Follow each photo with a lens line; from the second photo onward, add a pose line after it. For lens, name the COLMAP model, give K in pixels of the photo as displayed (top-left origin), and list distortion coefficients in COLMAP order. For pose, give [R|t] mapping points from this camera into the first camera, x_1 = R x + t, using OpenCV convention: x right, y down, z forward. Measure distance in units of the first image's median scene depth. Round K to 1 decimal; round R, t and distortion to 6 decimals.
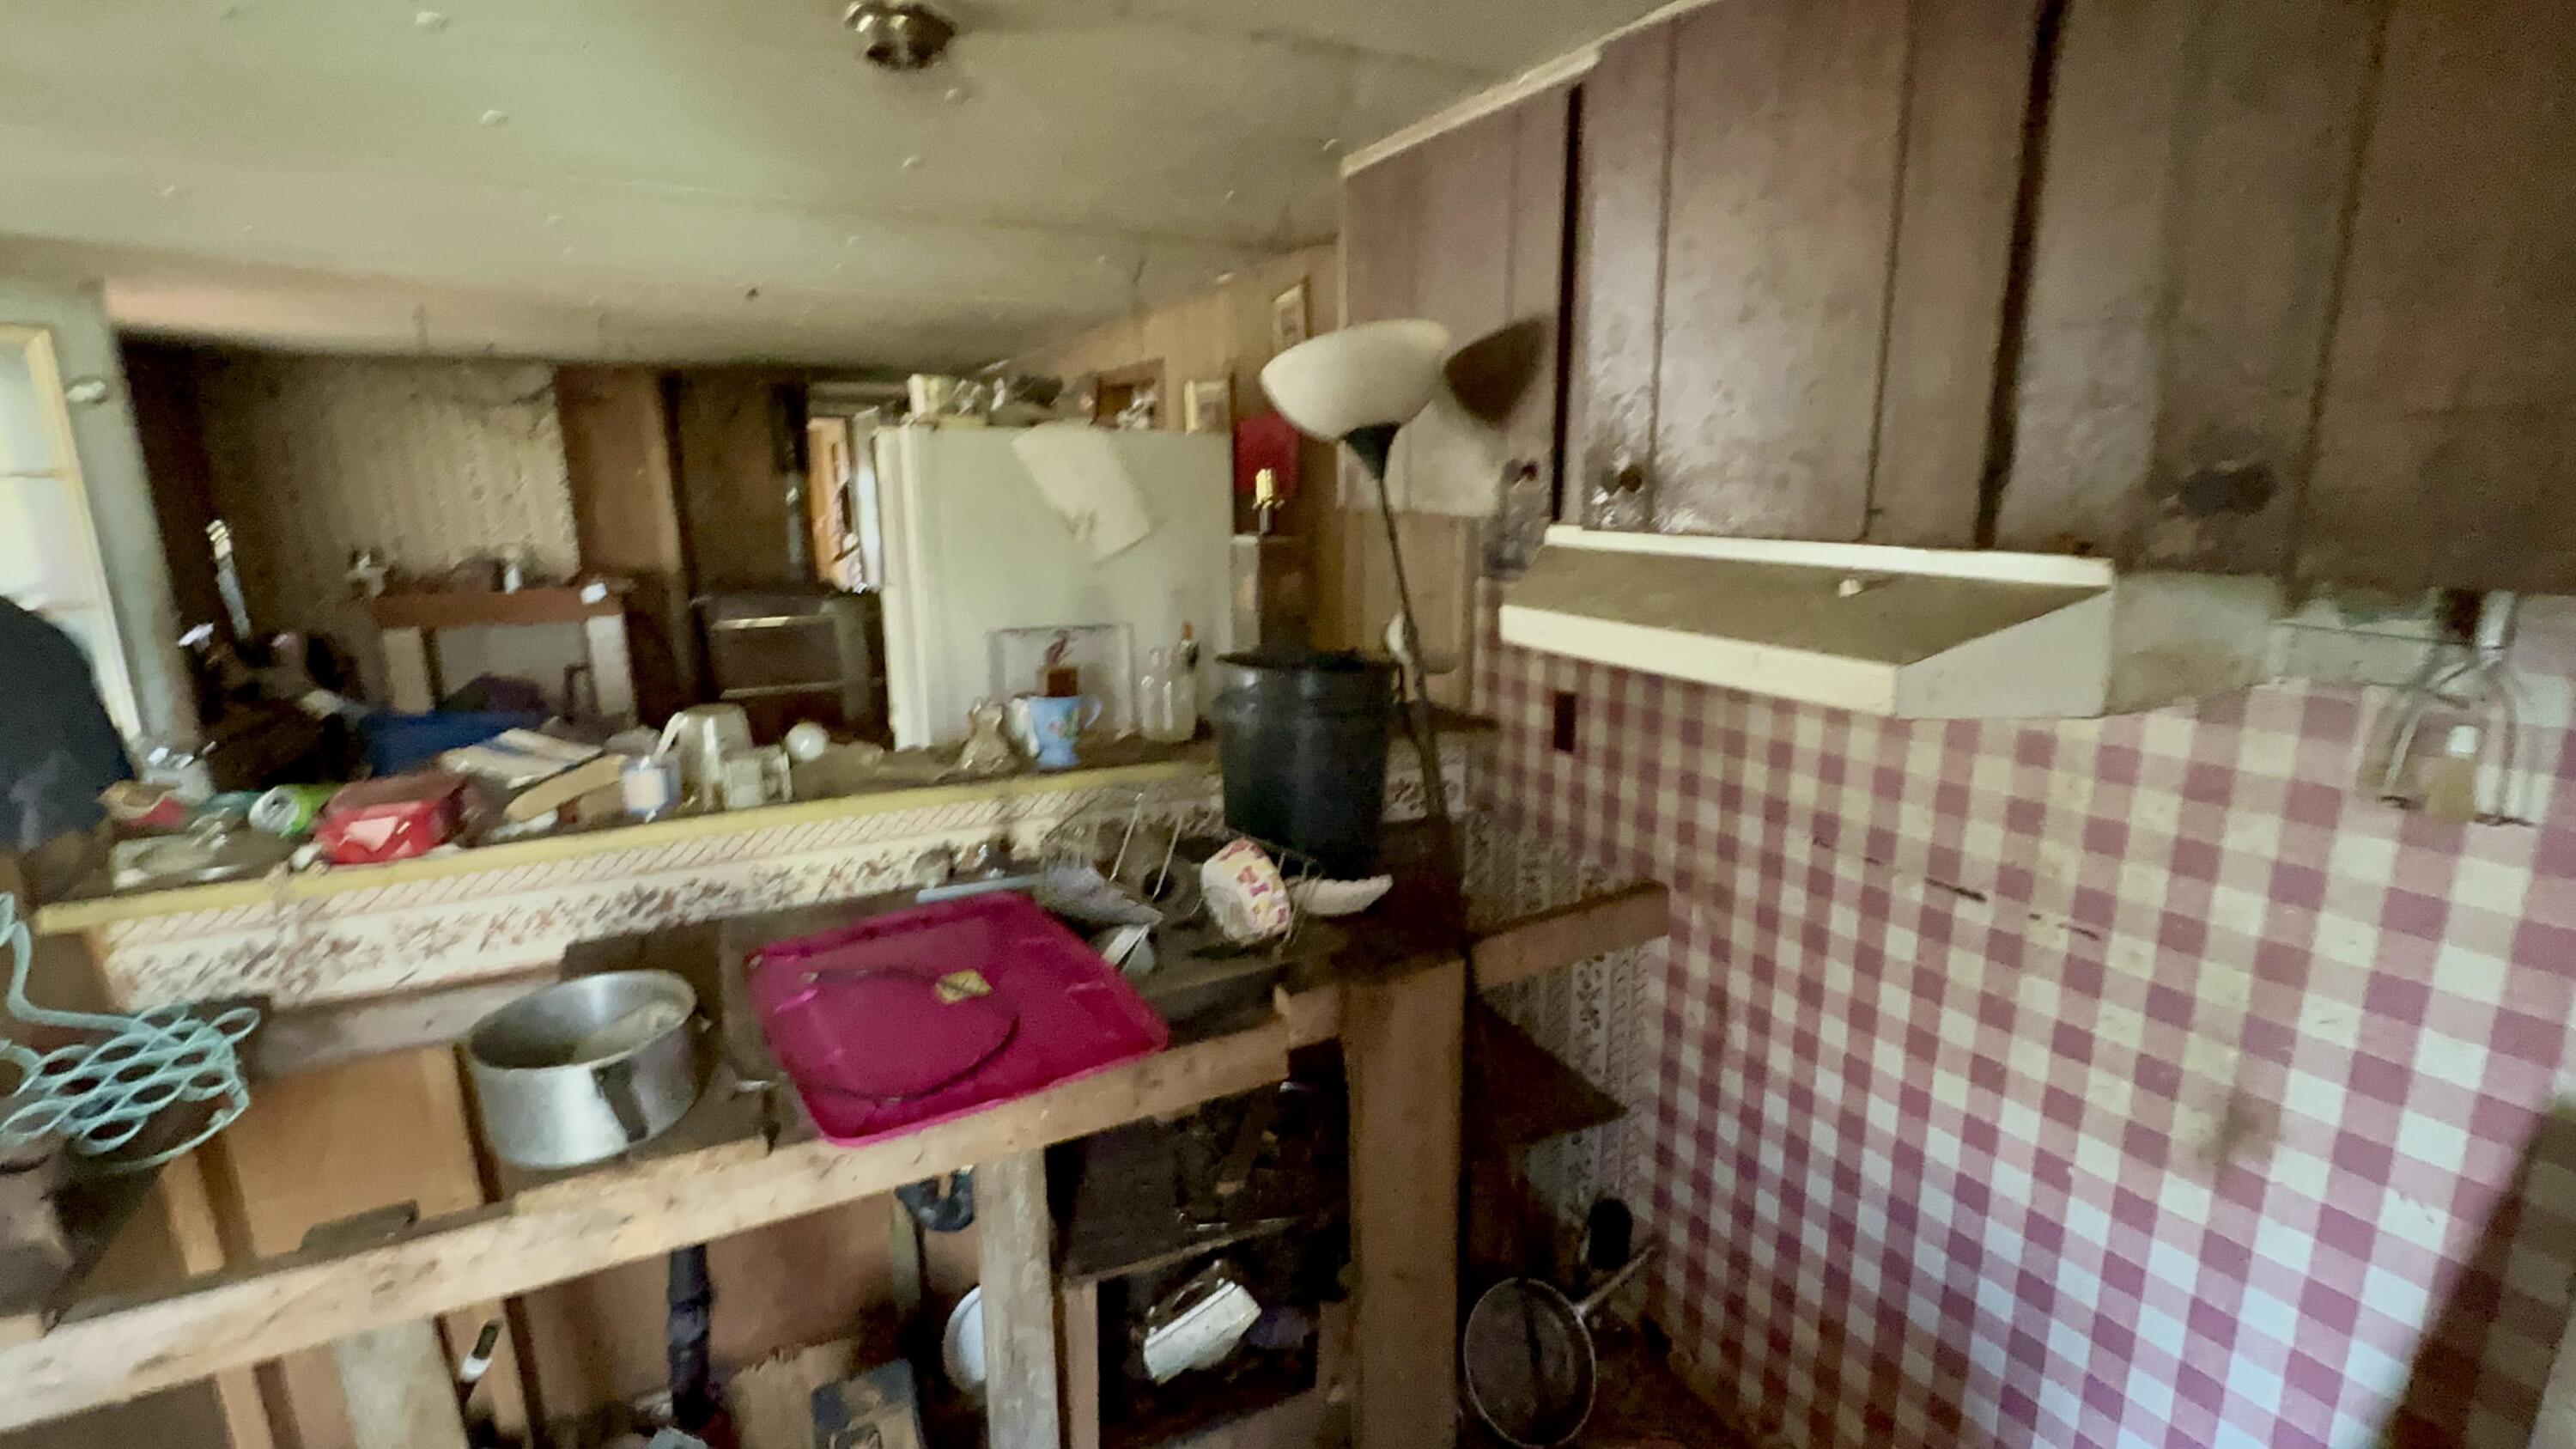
lens RADIAL K [[1121.4, 0, 1290.6], [0, 1121.4, 719.7], [0, 0, 1]] dist [-0.003669, 0.000922]
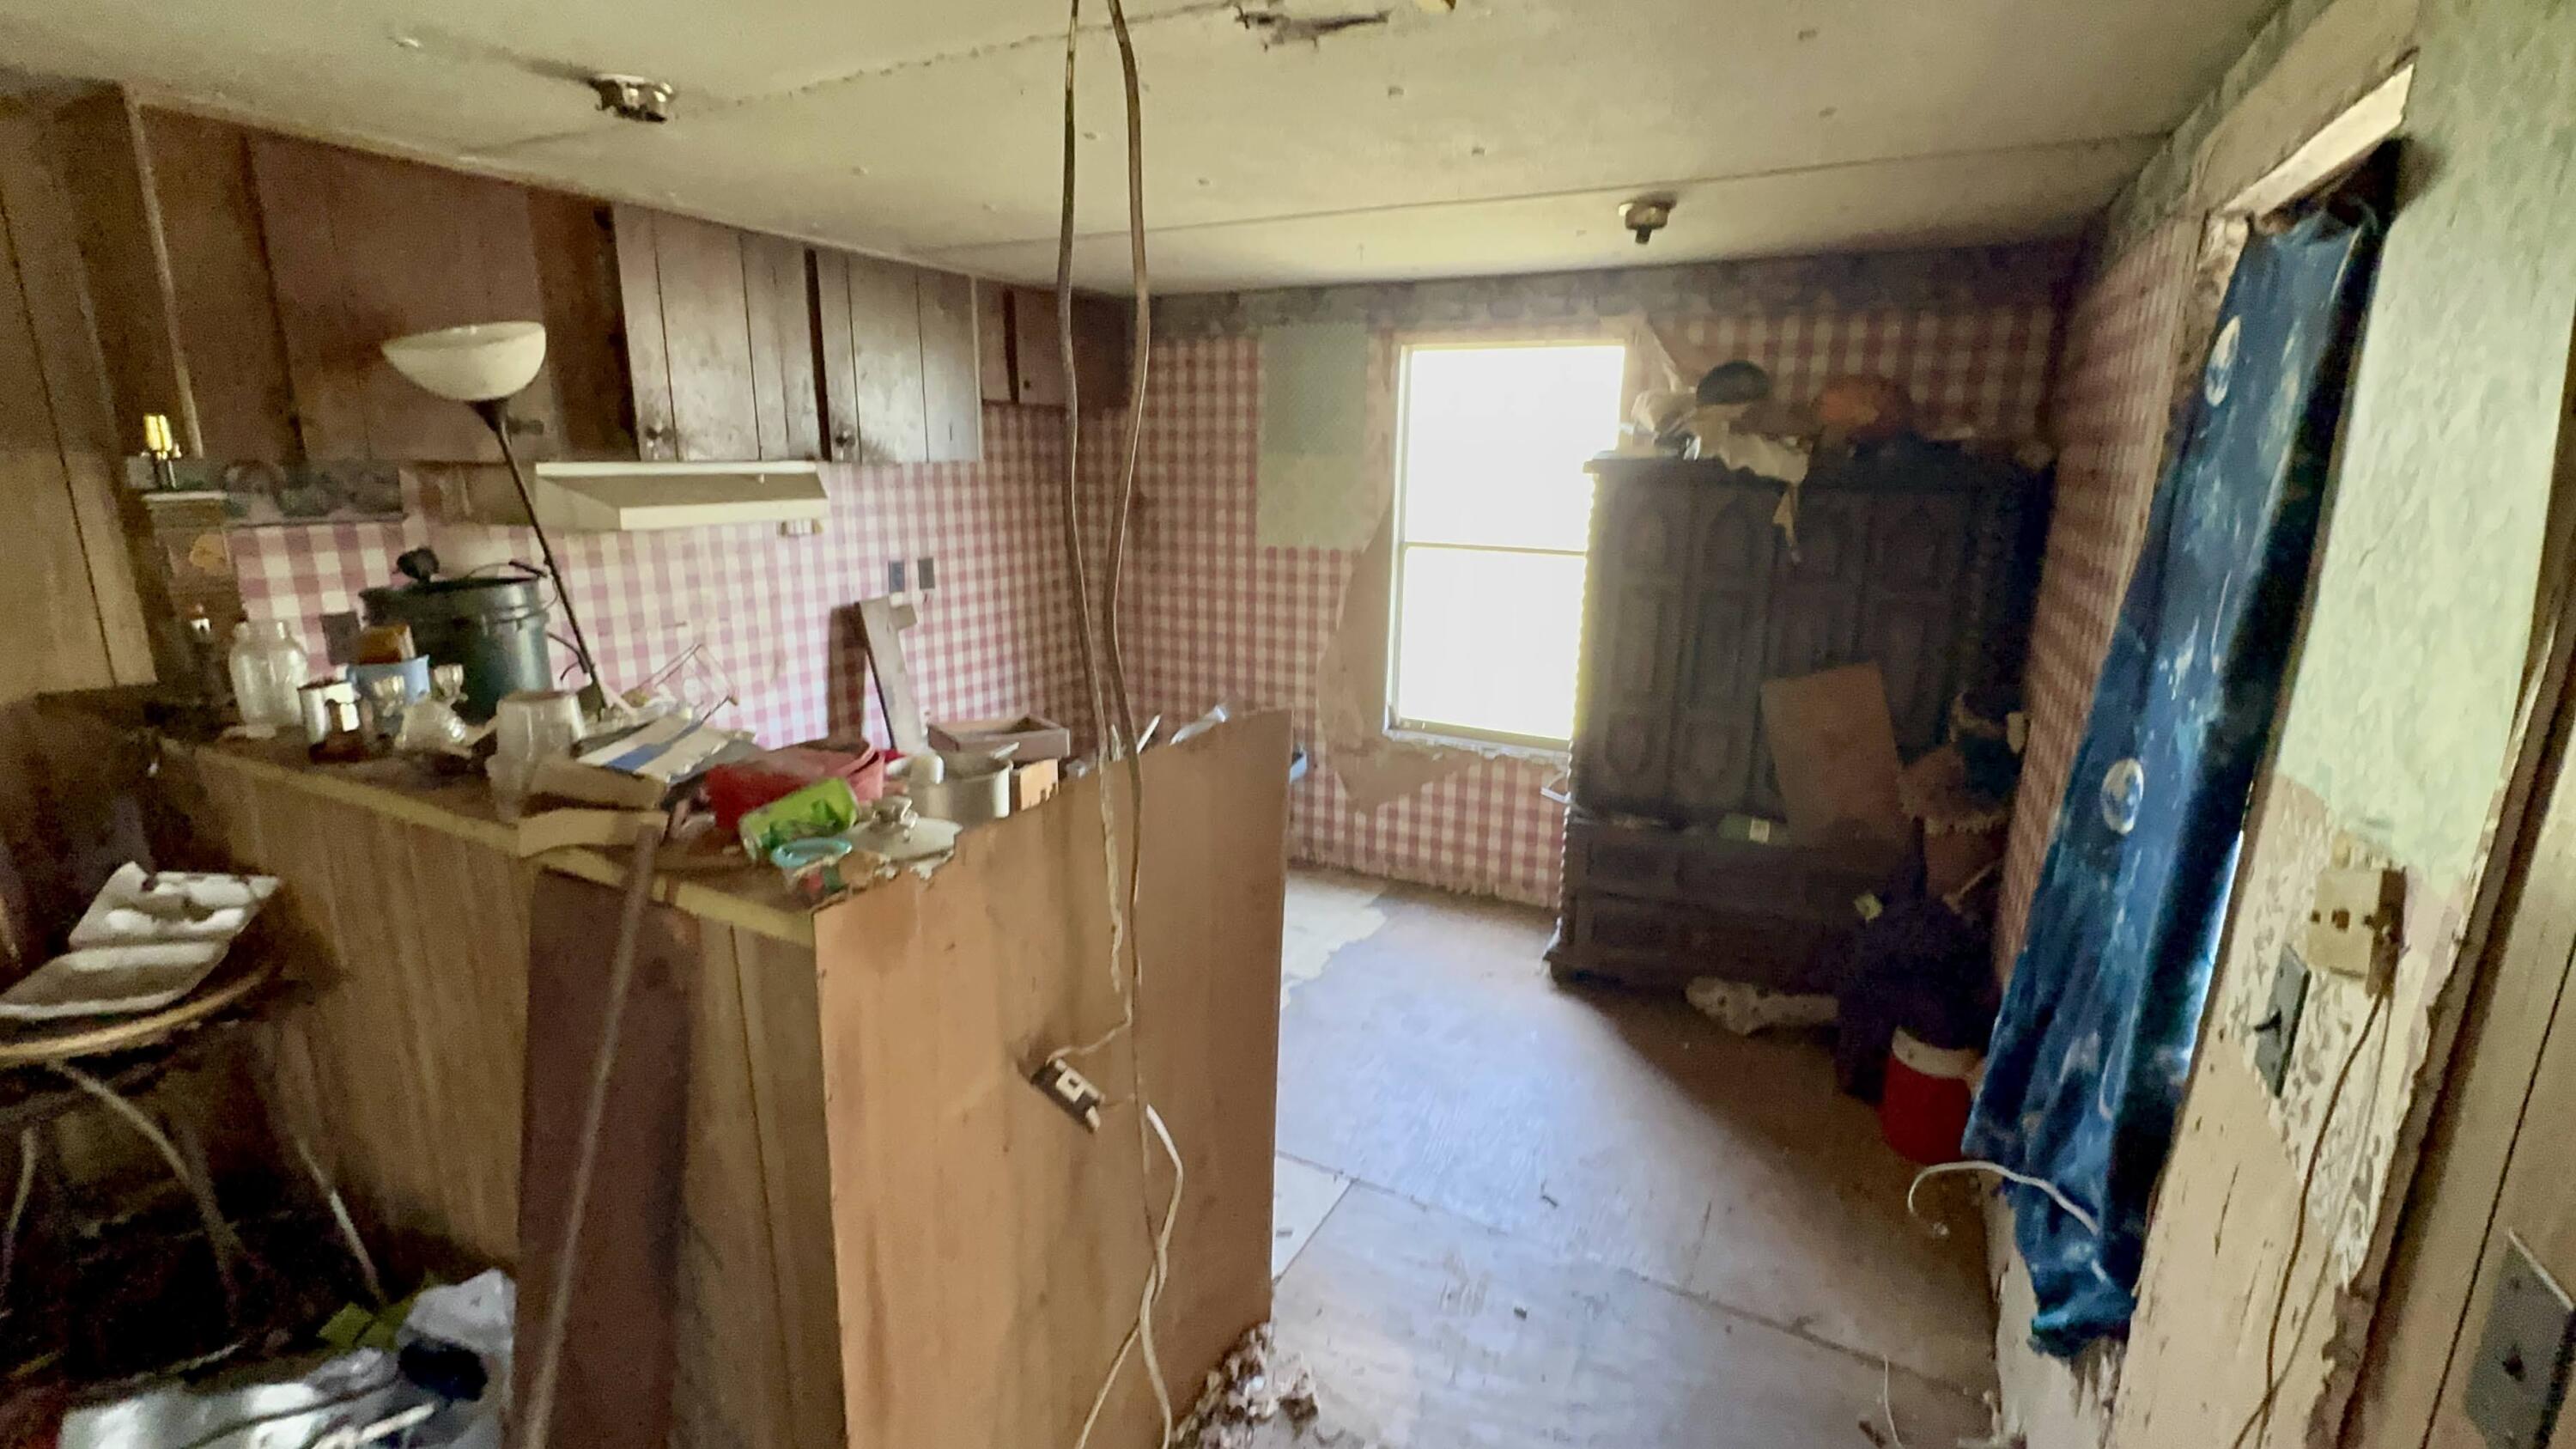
lens RADIAL K [[1121.4, 0, 1290.6], [0, 1121.4, 719.7], [0, 0, 1]] dist [-0.003669, 0.000922]
pose [[-0.569079, -0.200378, 0.797495, -2.186202], [0.161772, 0.923618, 0.347506, -0.283939], [-0.806213, 0.326770, -0.493195, 1.372811]]
